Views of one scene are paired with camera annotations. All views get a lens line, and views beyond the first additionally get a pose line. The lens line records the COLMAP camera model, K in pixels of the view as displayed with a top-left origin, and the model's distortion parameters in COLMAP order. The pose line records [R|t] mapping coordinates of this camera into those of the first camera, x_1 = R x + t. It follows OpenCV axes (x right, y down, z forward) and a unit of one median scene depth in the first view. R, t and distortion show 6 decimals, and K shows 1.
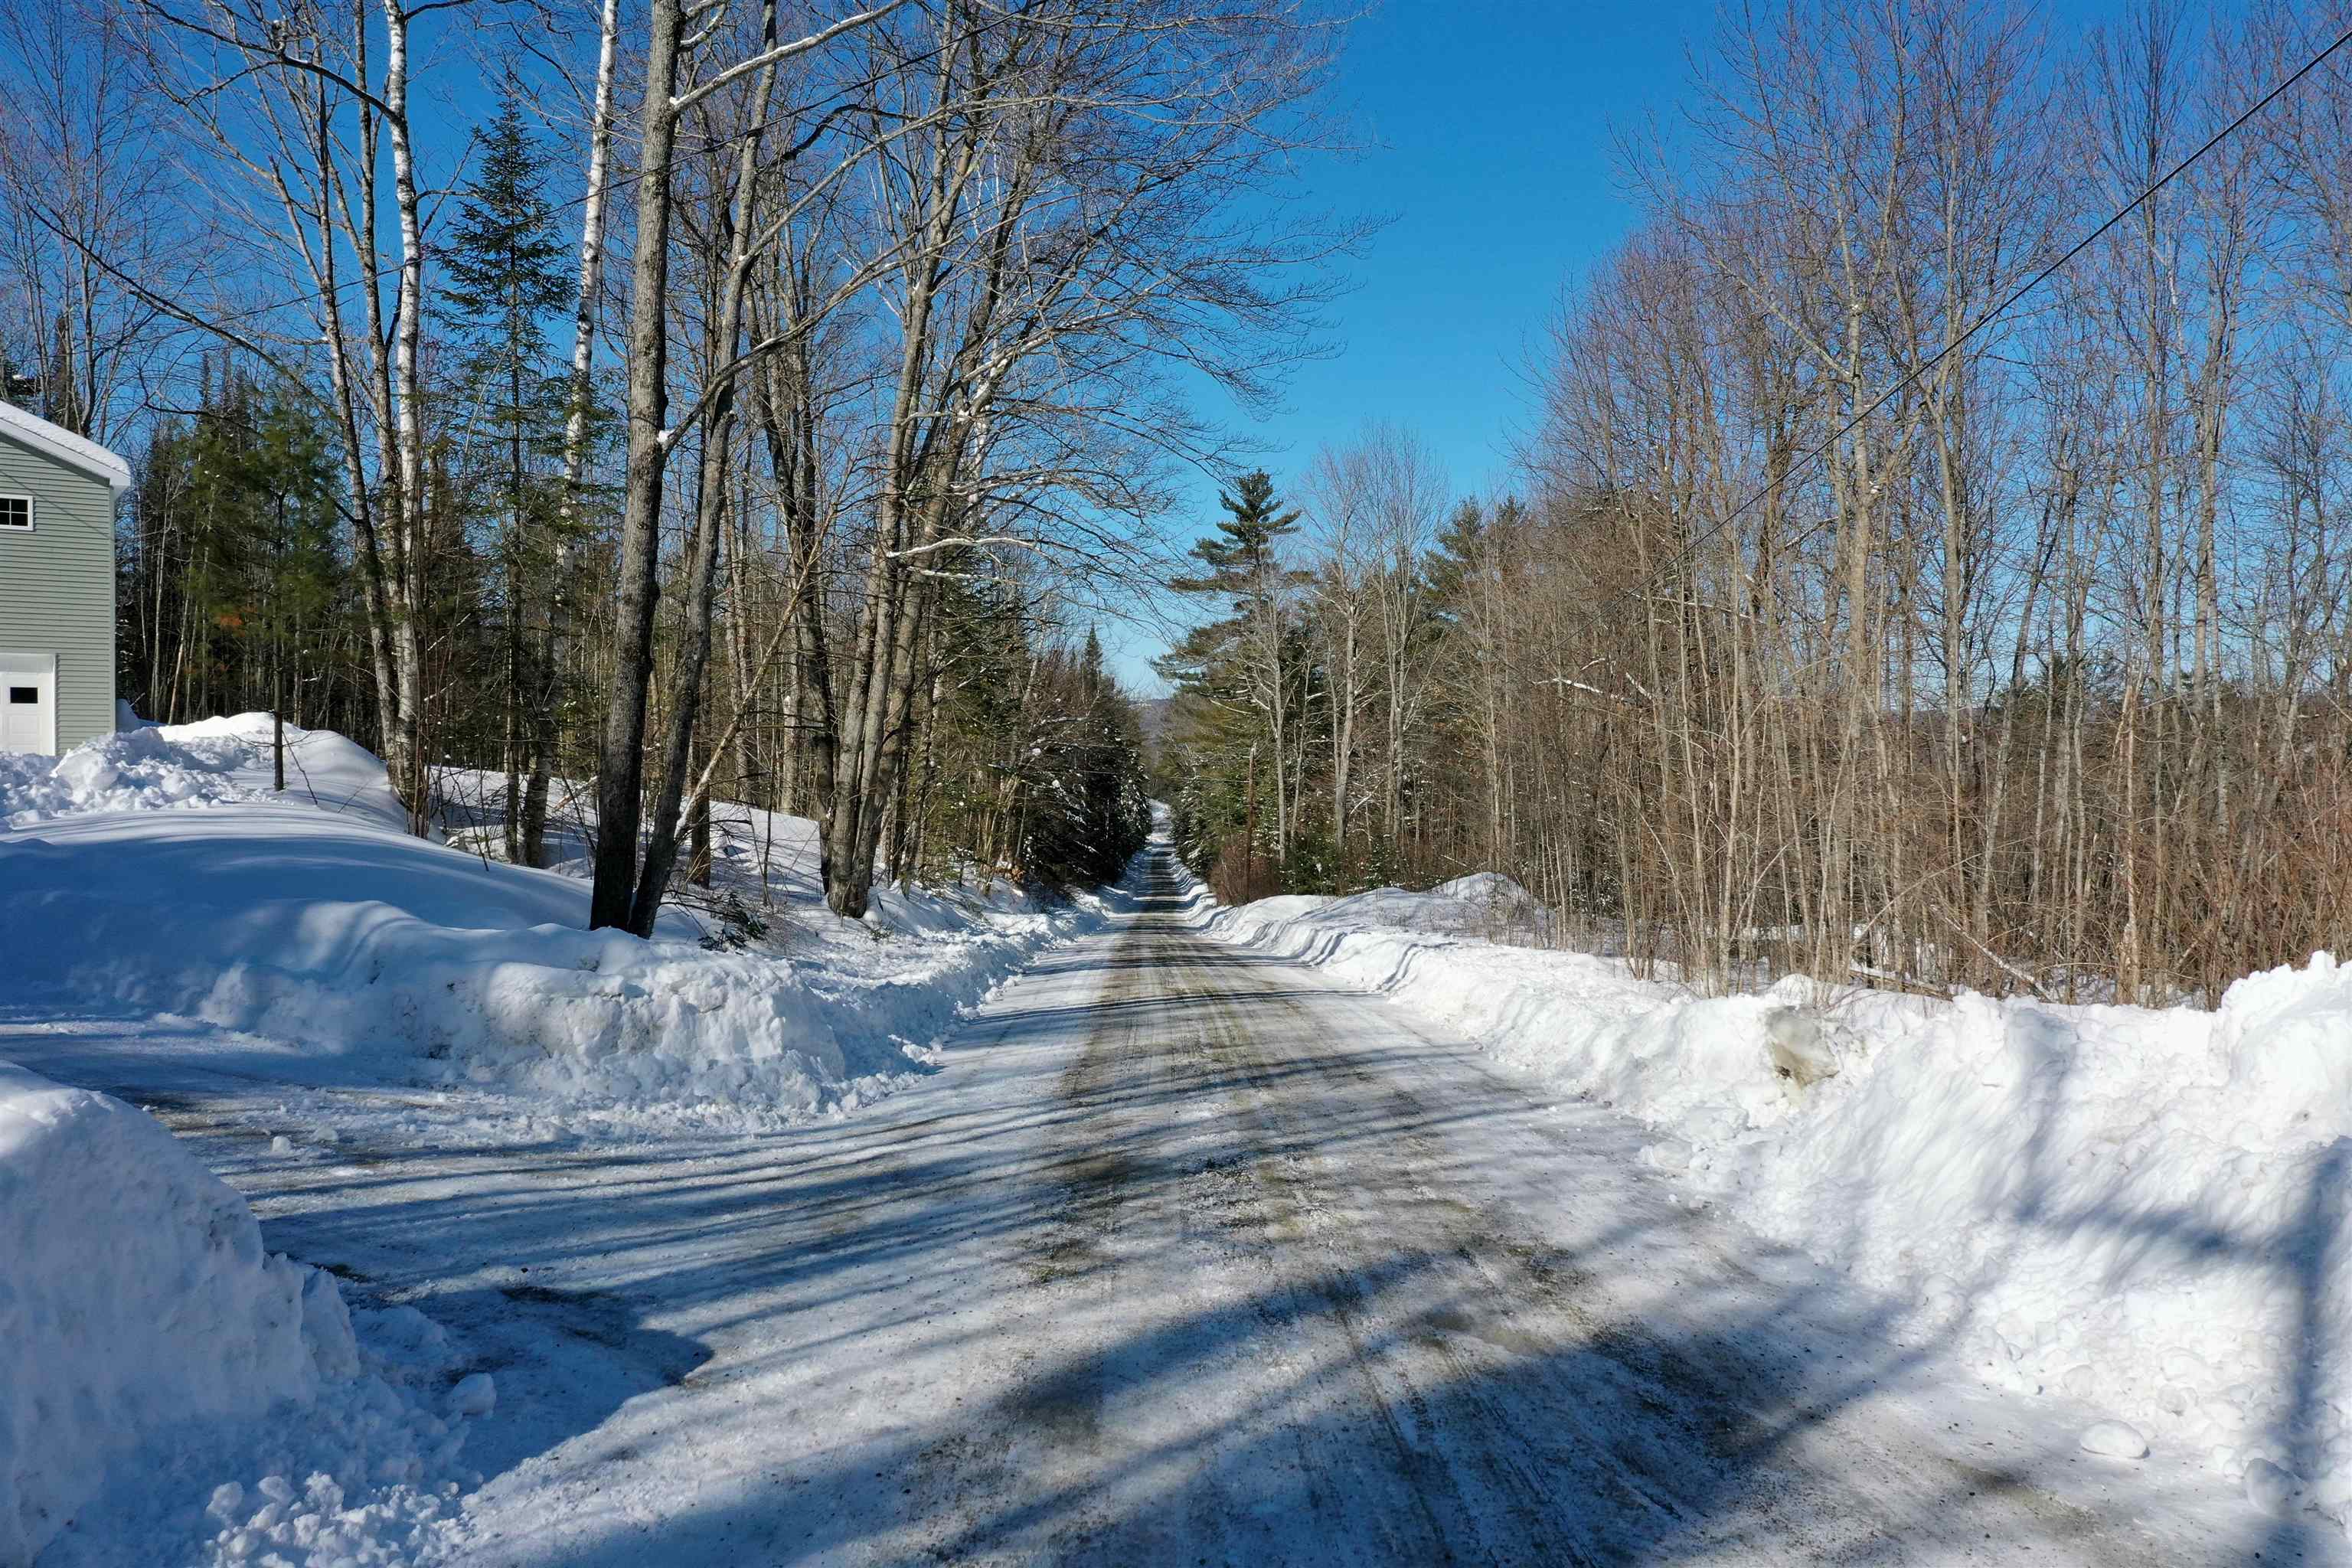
lens RADIAL K [[1845.5, 0, 1174.6], [0, 1845.5, 790.6], [0, 0, 1]] dist [0.004228, 0.005985]
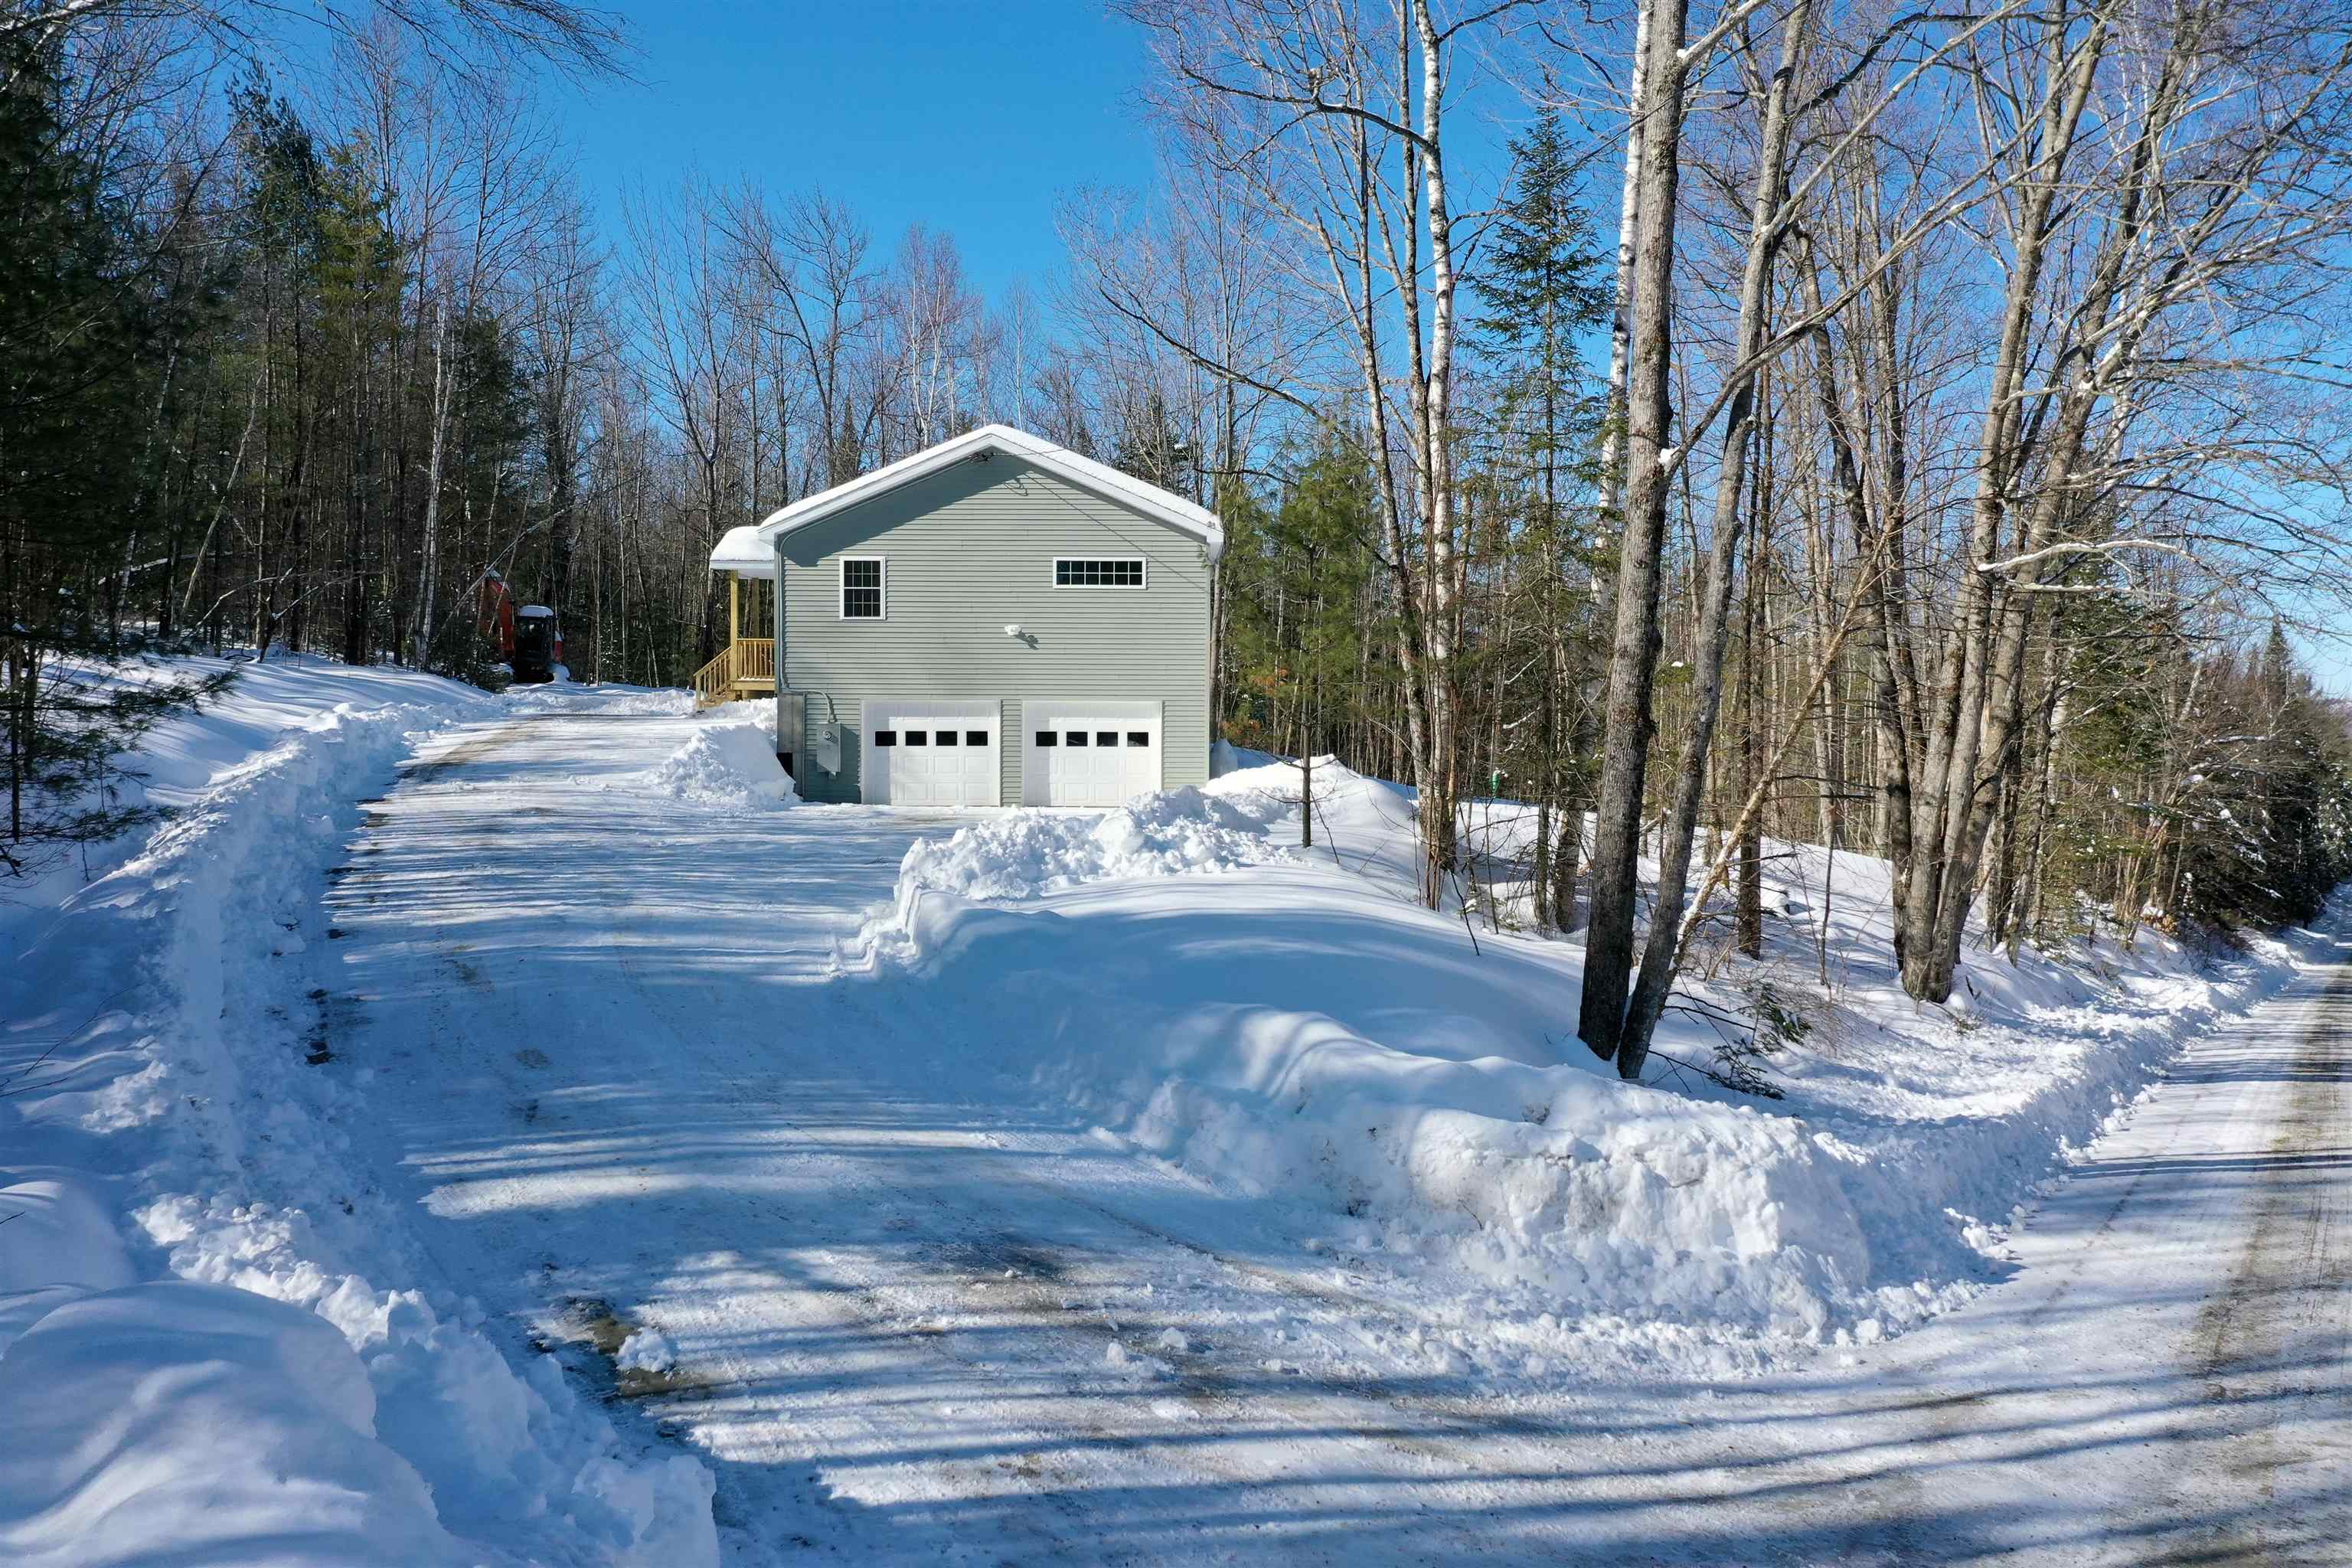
lens RADIAL K [[1847.5, 0, 1176.0], [0, 1847.5, 784.0], [0, 0, 1]] dist [-0.000931, 0.008130]
pose [[0.834579, 0.006301, -0.550852, 0.000242], [-0.010436, 0.999936, -0.004373, -0.025854], [0.550790, 0.009399, 0.834591, 0.125011]]
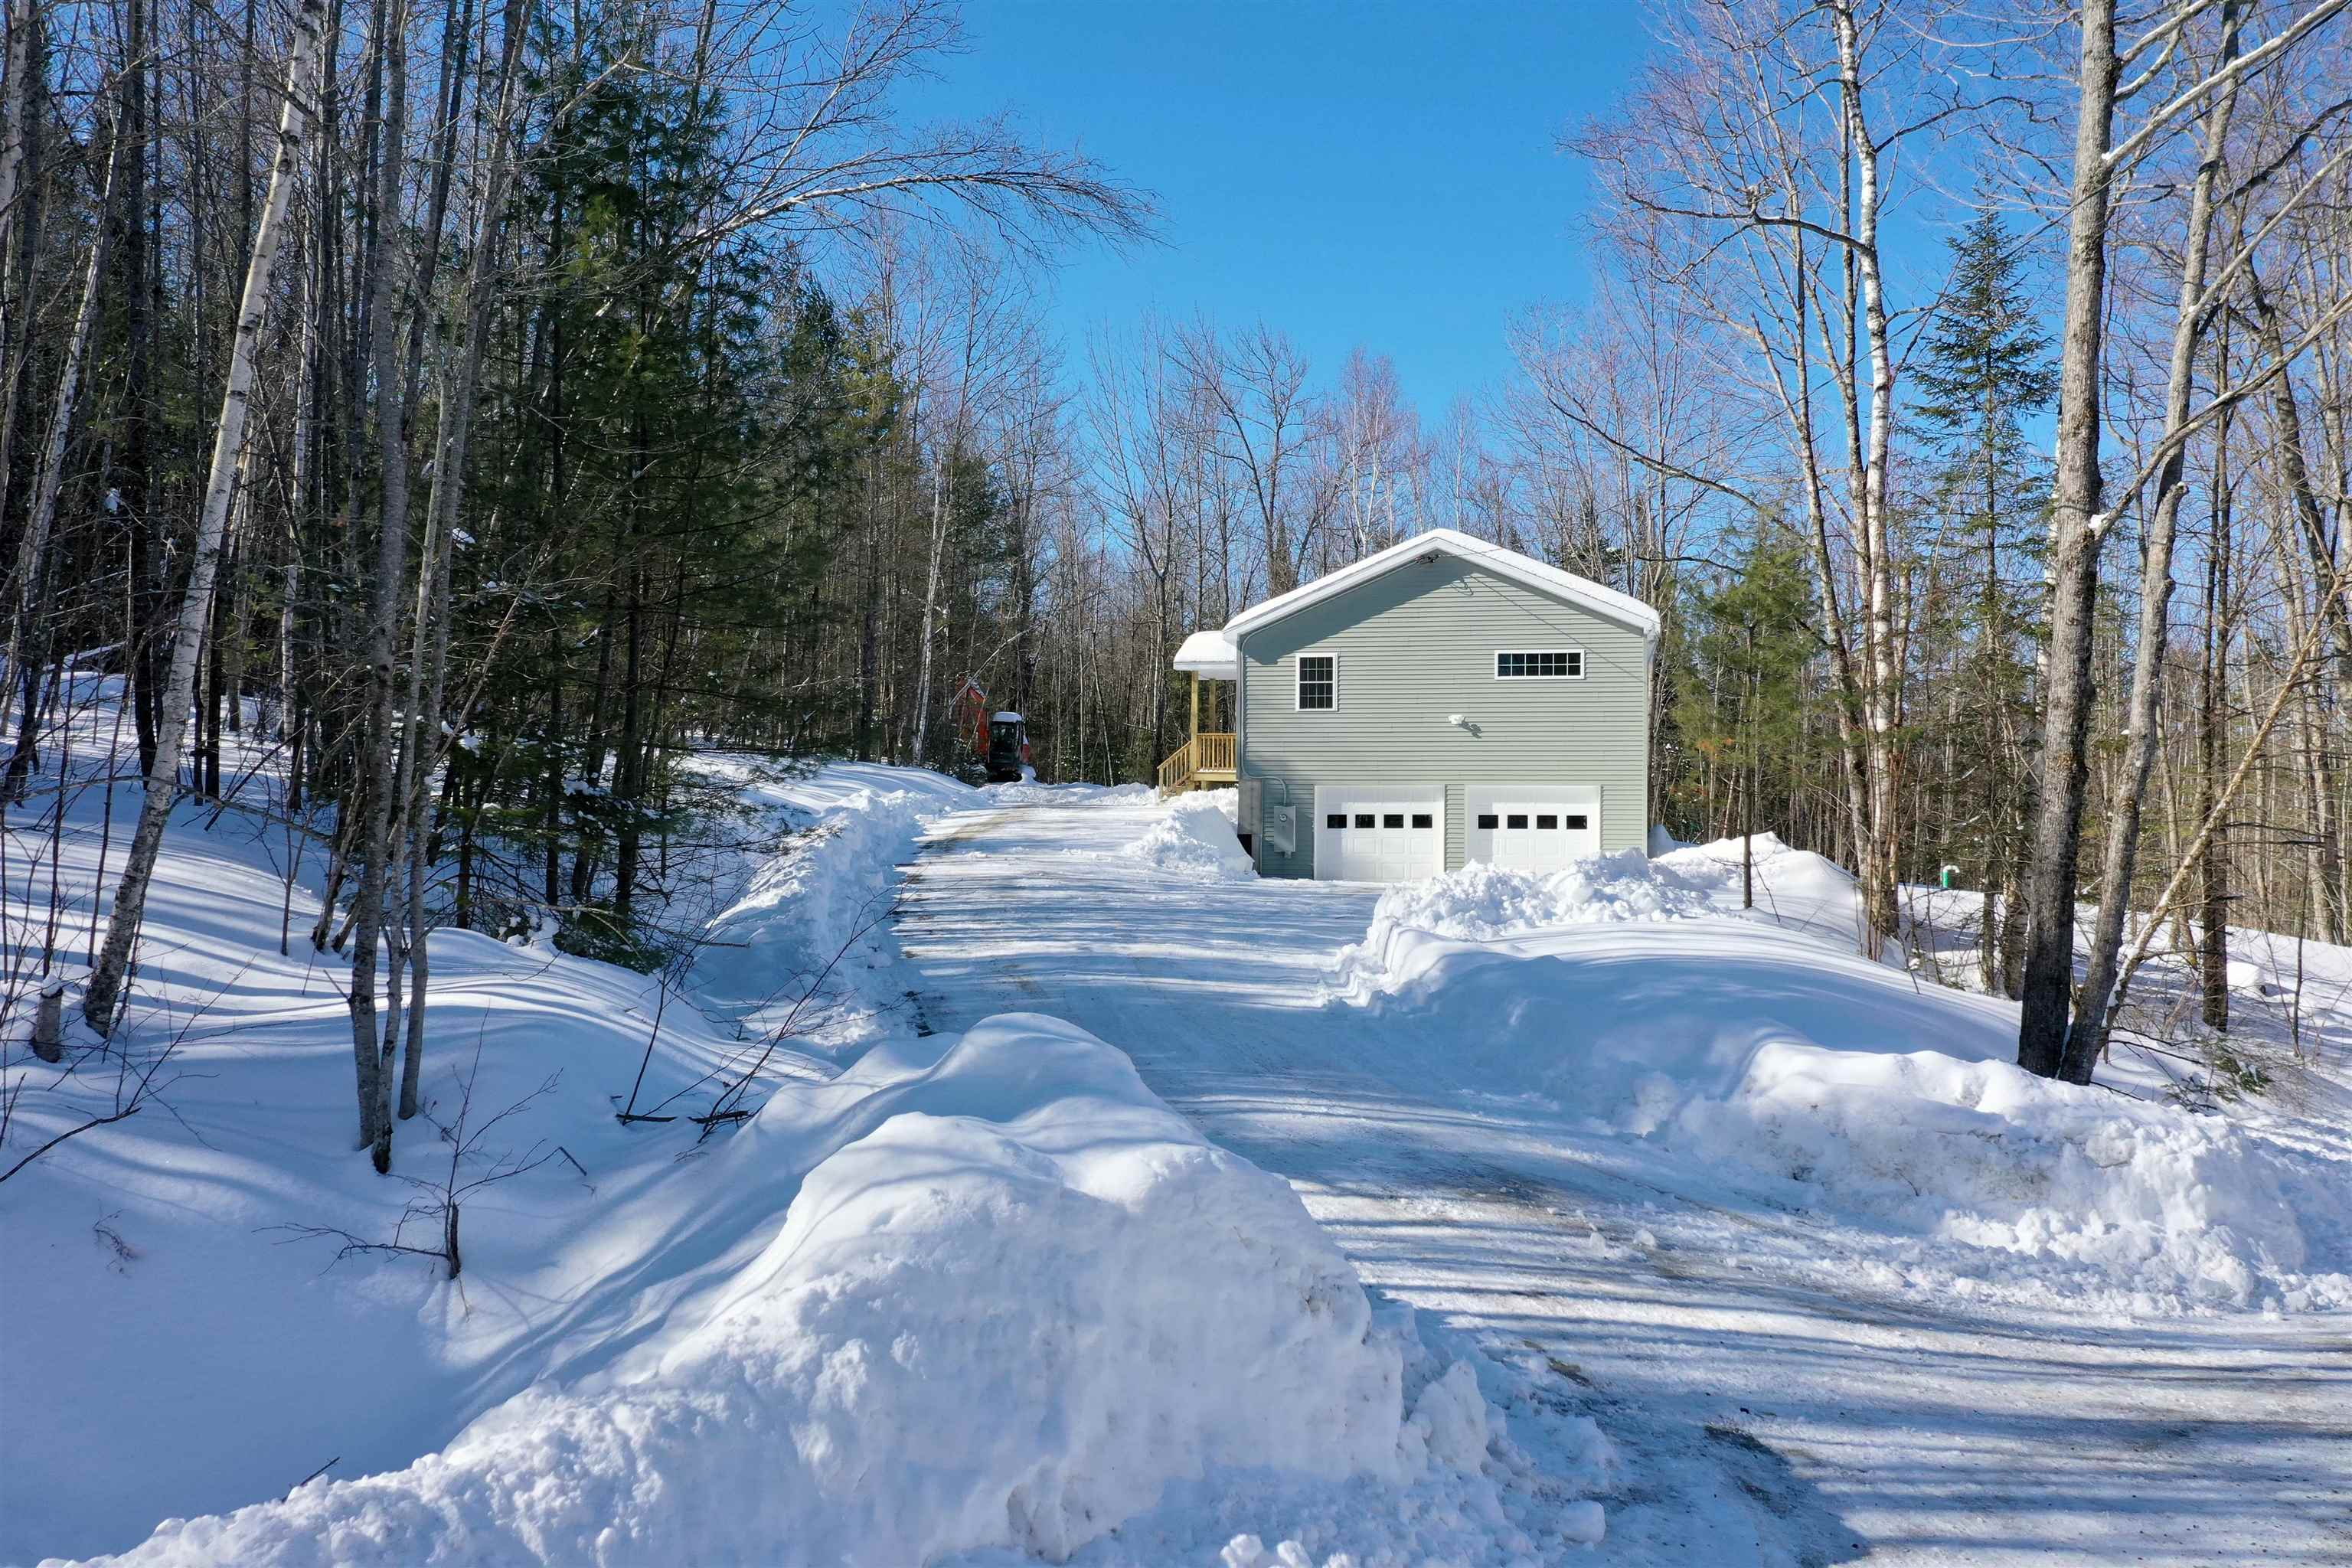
lens RADIAL K [[1849.5, 0, 1180.7], [0, 1849.5, 787.5], [0, 0, 1]] dist [0.016256, -0.011152]
pose [[0.691733, -0.028784, -0.721579, 0.045521], [-0.021534, 0.997939, -0.060451, 0.001963], [0.721832, 0.057355, 0.689688, 0.039471]]
